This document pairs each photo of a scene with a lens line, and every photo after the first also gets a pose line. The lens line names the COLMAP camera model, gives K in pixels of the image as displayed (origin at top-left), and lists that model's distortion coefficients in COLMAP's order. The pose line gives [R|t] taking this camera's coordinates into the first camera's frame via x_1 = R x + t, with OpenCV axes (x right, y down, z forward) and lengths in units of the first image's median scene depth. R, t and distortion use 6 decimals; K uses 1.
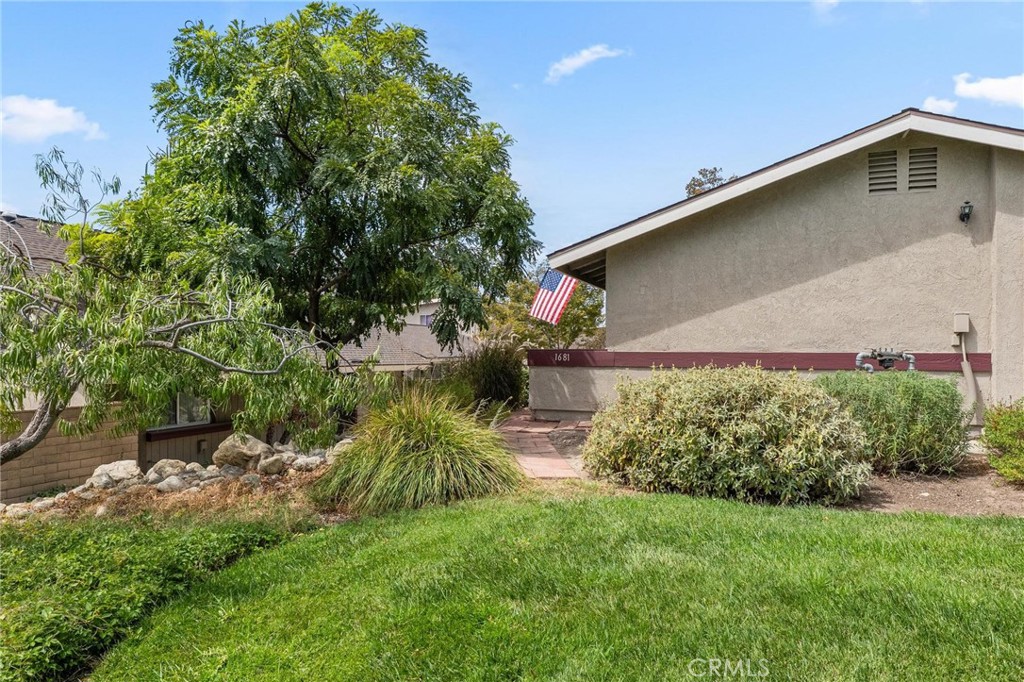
lens RADIAL K [[650.5, 0, 512.0], [0, 650.5, 341.0], [0, 0, 1]] dist [-0.000680, -0.000389]
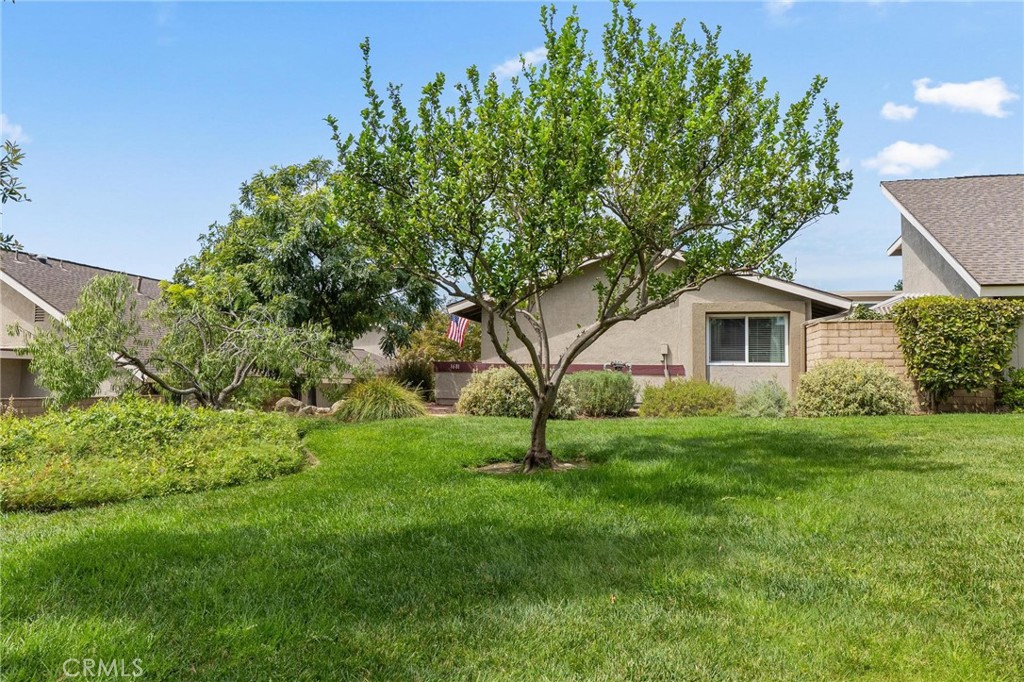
lens RADIAL K [[700.8, 0, 512.0], [0, 700.8, 341.0], [0, 0, 1]] dist [-0.001115, -0.000504]
pose [[0.992651, 0.017511, 0.119742, 0.008480], [-0.012623, 0.999060, -0.041460, 0.040831], [-0.120355, 0.039644, 0.991939, -1.016252]]
